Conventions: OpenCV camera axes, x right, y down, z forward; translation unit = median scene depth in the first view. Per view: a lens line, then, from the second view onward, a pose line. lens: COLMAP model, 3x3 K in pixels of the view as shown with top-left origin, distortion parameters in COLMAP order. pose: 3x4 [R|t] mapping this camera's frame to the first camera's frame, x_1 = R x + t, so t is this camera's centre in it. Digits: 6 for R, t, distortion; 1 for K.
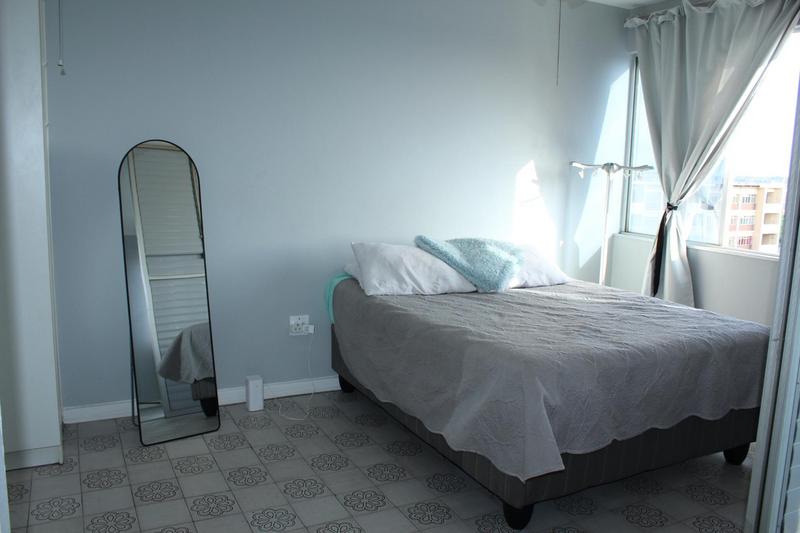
lens RADIAL K [[669.7, 0, 384.4], [0, 669.7, 263.9], [0, 0, 1]] dist [-0.166648, 0.152871]
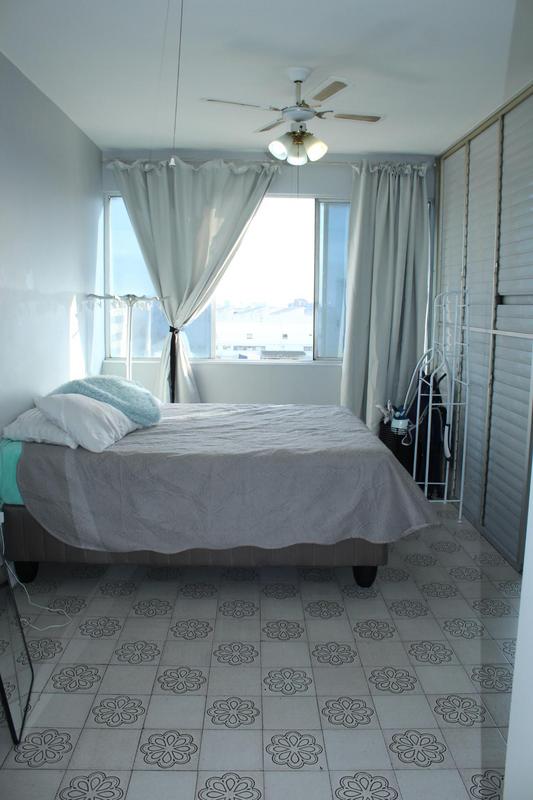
lens RADIAL K [[669.7, 0, 269.8], [0, 669.7, 386.2], [0, 0, 1]] dist [-0.166648, 0.152871]
pose [[0.422098, -0.137215, 0.896106, -0.633850], [0.137921, 0.986692, 0.086120, -0.075719], [-0.895997, 0.087240, 0.435406, 0.372784]]
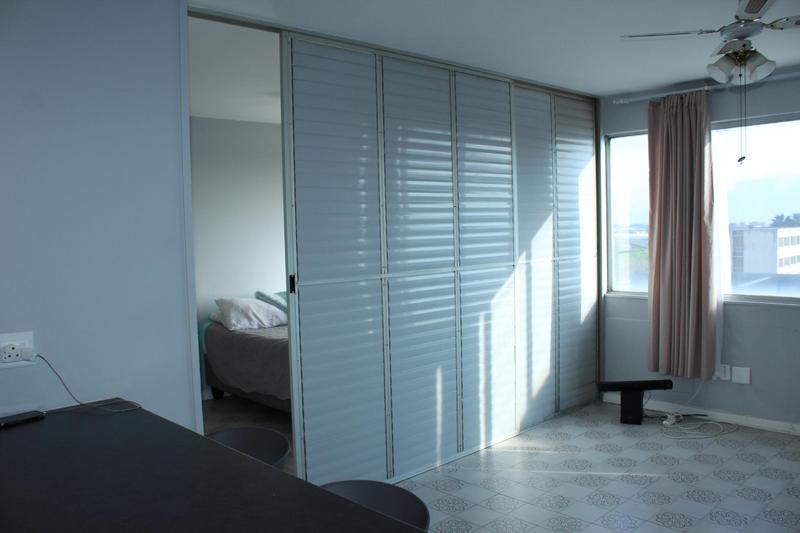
lens RADIAL K [[669.7, 0, 384.4], [0, 669.7, 263.9], [0, 0, 1]] dist [-0.166648, 0.152871]
pose [[0.955152, -0.068065, 0.288186, -0.107088], [0.095721, 0.991944, -0.082970, 0.050665], [-0.280217, 0.106835, 0.953973, -0.562079]]
